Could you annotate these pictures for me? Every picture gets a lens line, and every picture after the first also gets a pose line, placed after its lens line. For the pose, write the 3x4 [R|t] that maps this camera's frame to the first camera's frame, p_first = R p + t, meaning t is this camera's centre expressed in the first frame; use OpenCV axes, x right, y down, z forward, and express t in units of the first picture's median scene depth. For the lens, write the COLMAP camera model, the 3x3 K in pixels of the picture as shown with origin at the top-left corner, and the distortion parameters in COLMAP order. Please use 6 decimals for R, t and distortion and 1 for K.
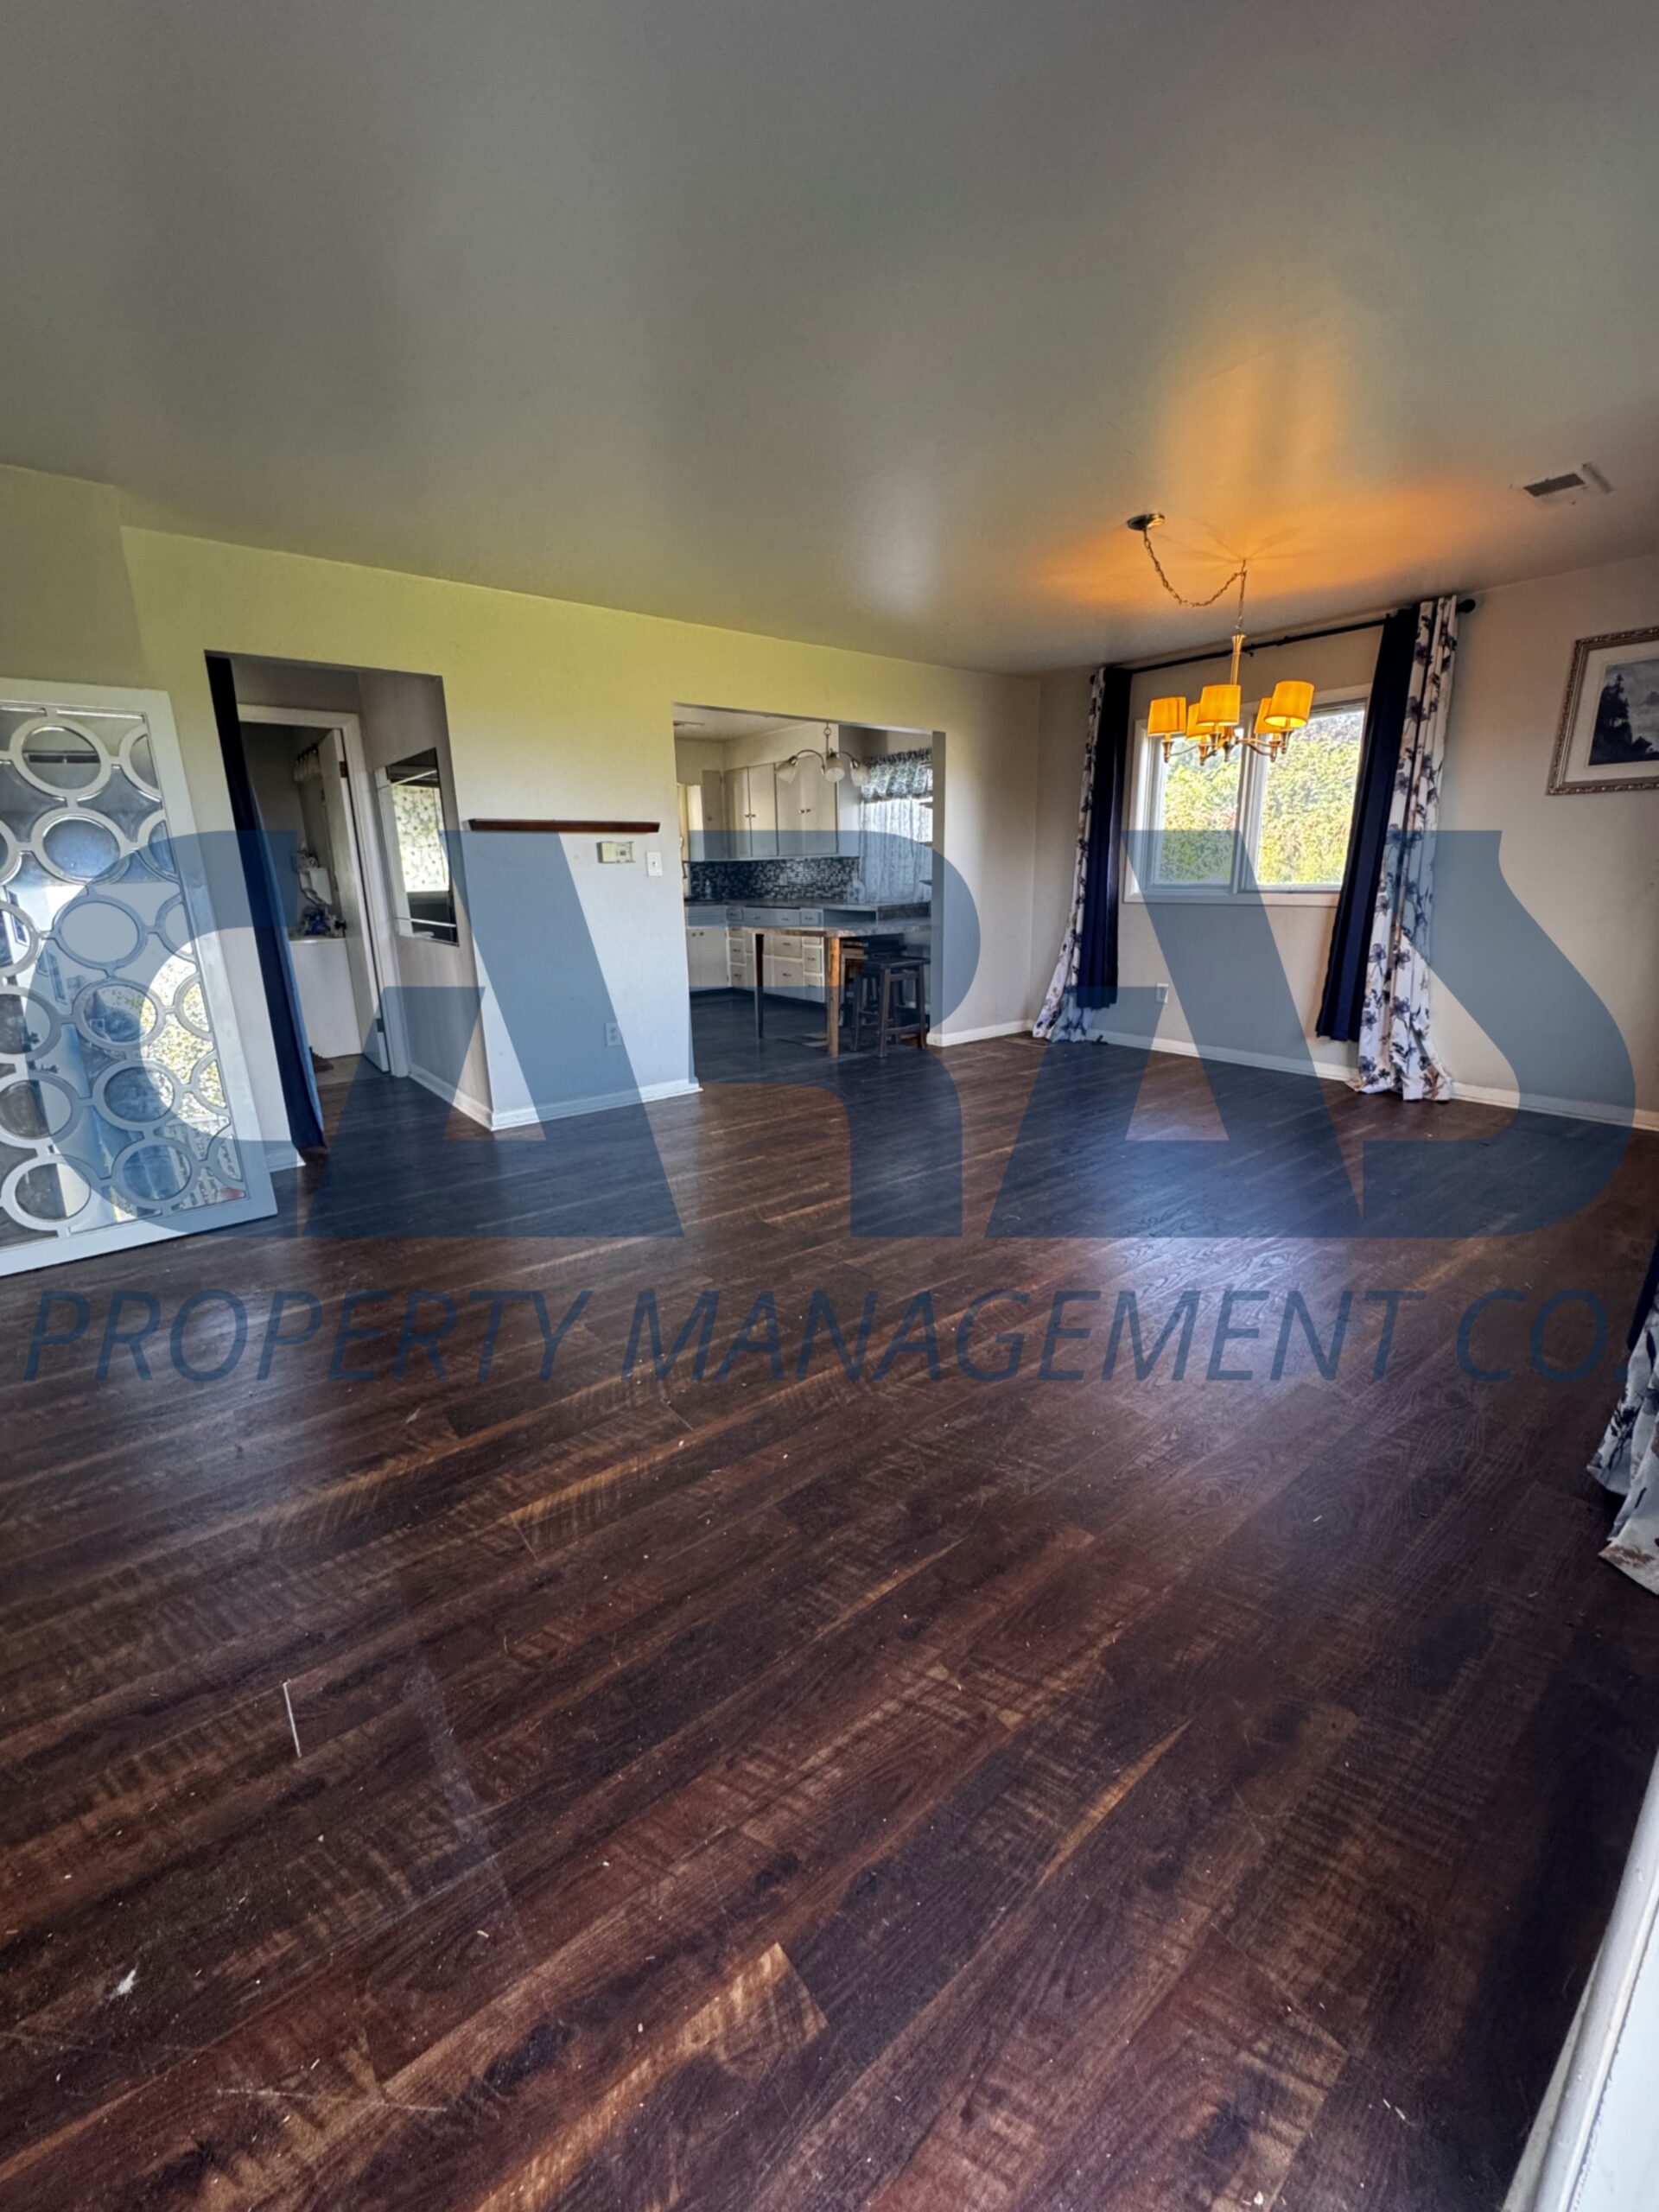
lens RADIAL K [[898.1, 0, 831.7], [0, 898.1, 1089.8], [0, 0, 1]] dist [-0.011110, -0.000626]
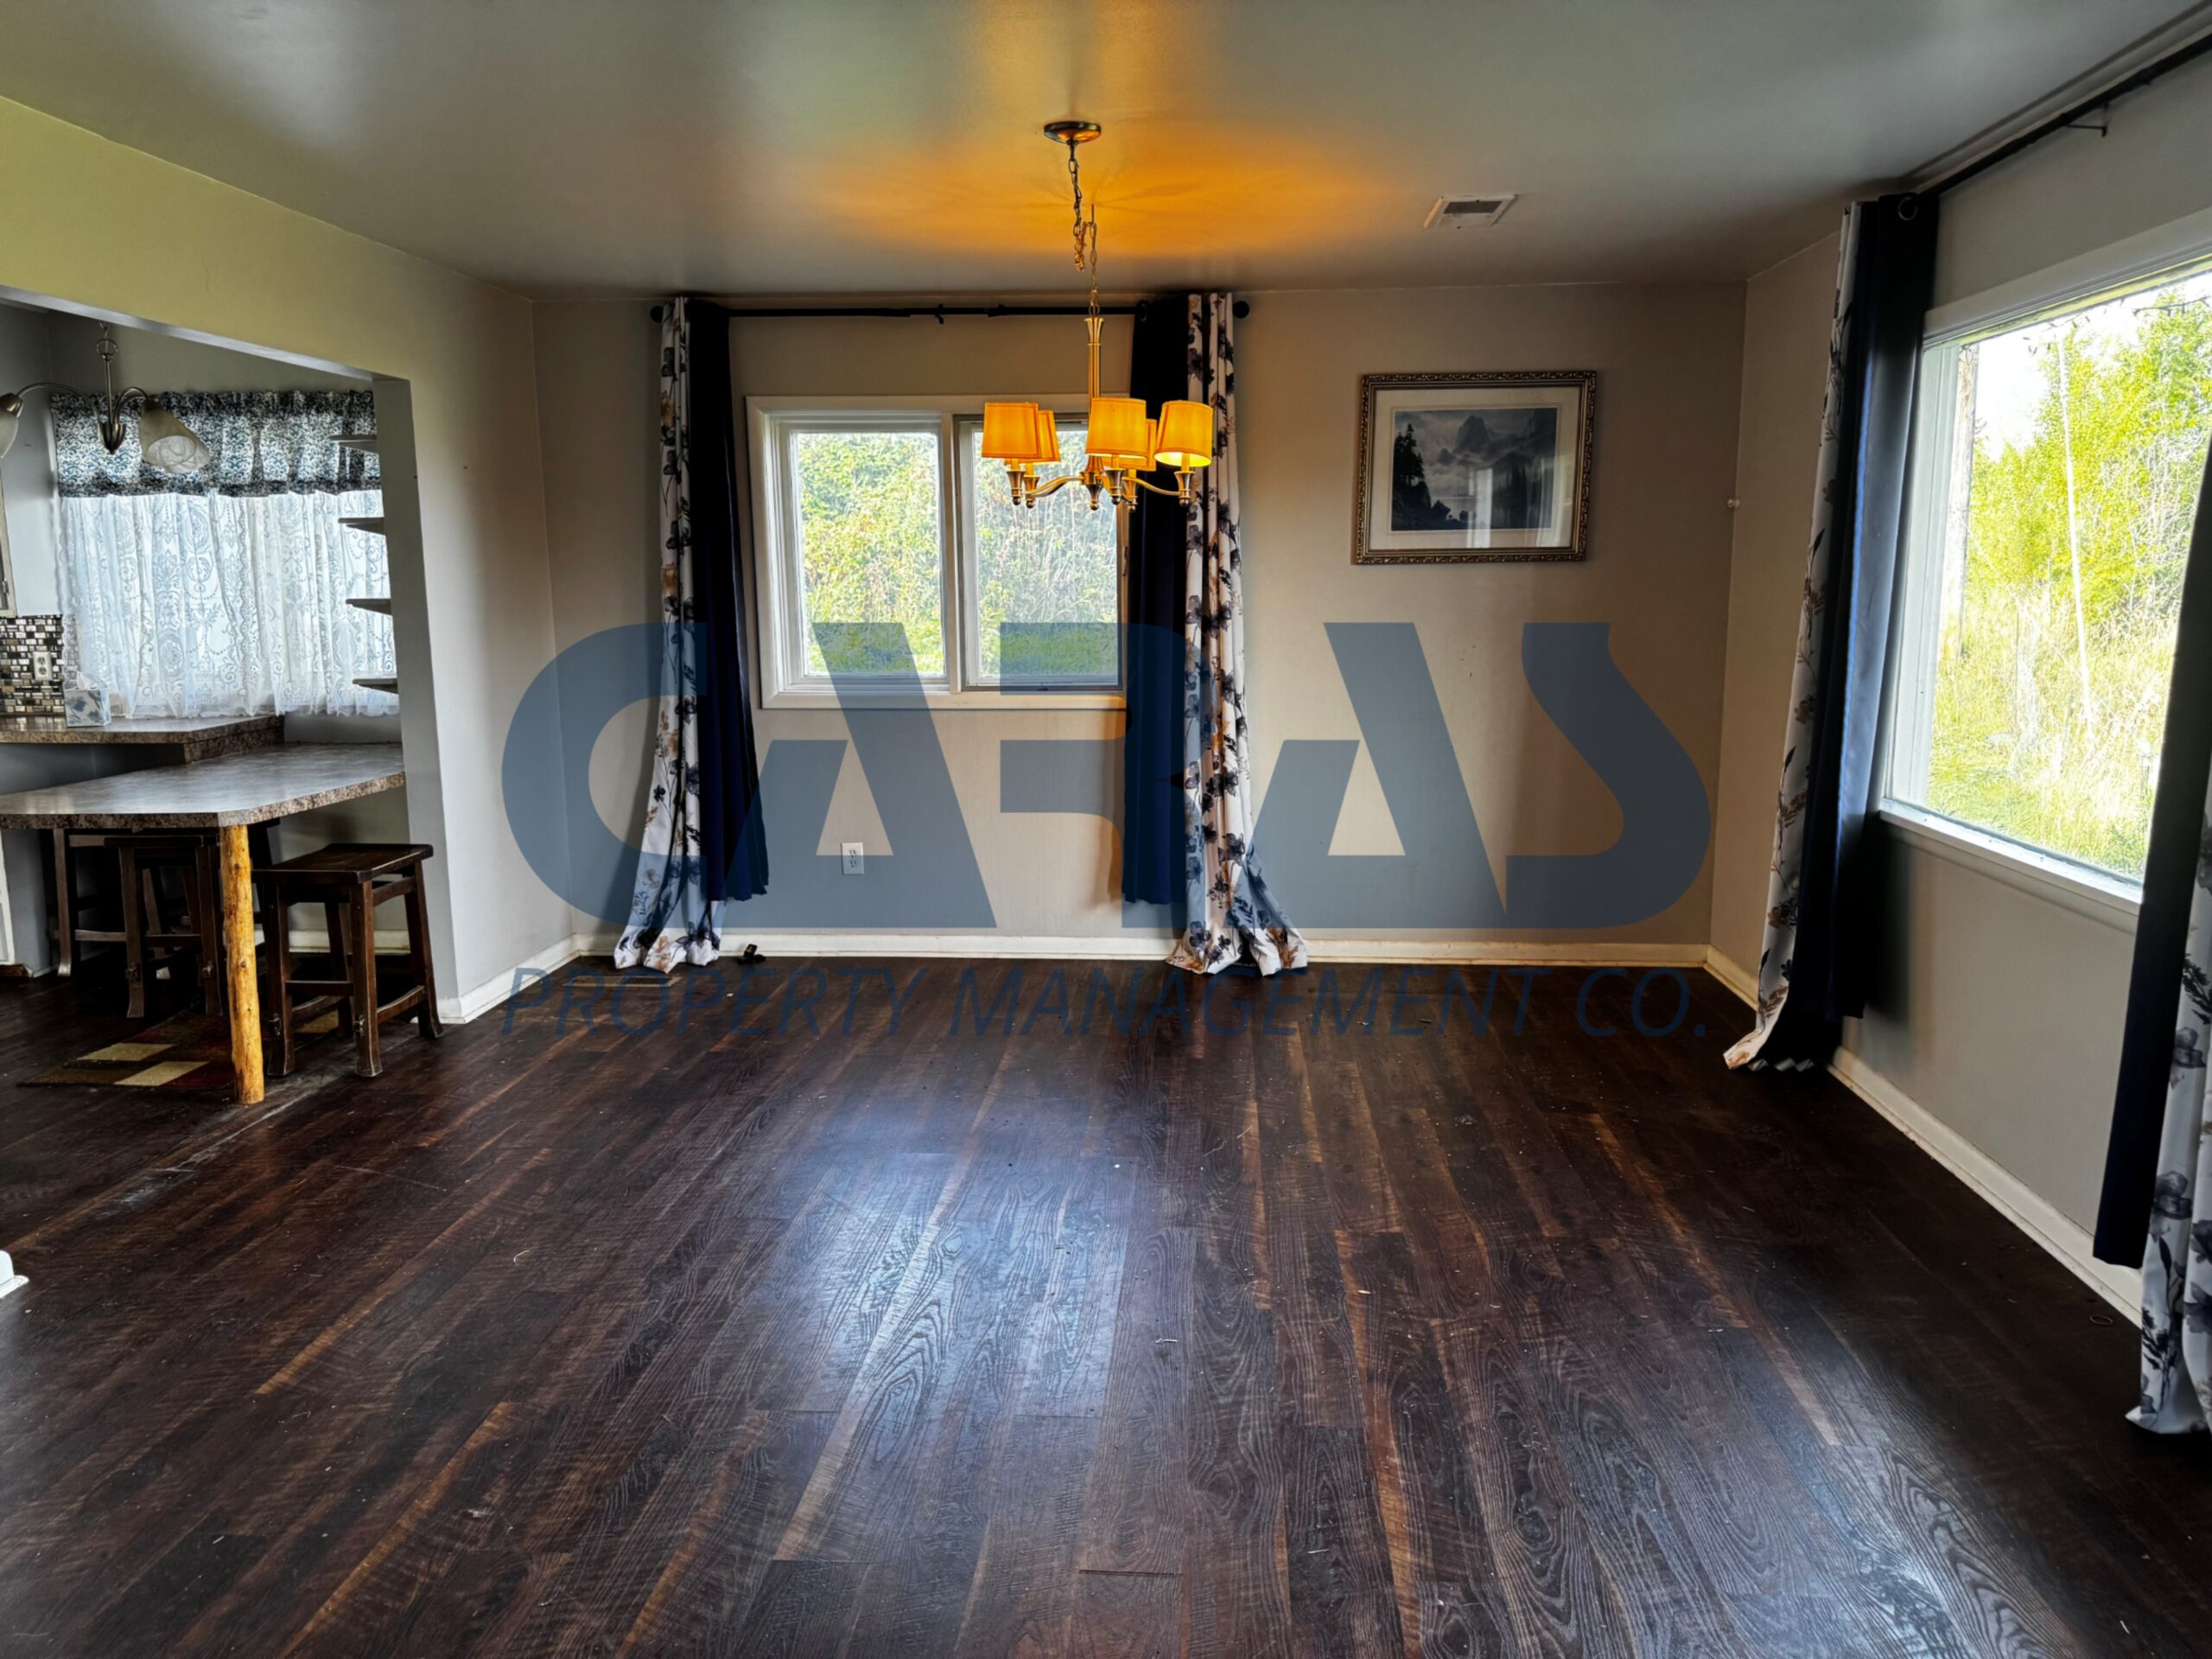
lens RADIAL K [[1540.0, 0, 1111.2], [0, 1540.0, 844.9], [0, 0, 1]] dist [0.010443, -0.011139]
pose [[0.661452, -0.116748, 0.740845, -0.335831], [0.169624, 0.985501, 0.003856, -0.116069], [-0.730554, 0.123115, 0.671665, 0.248090]]
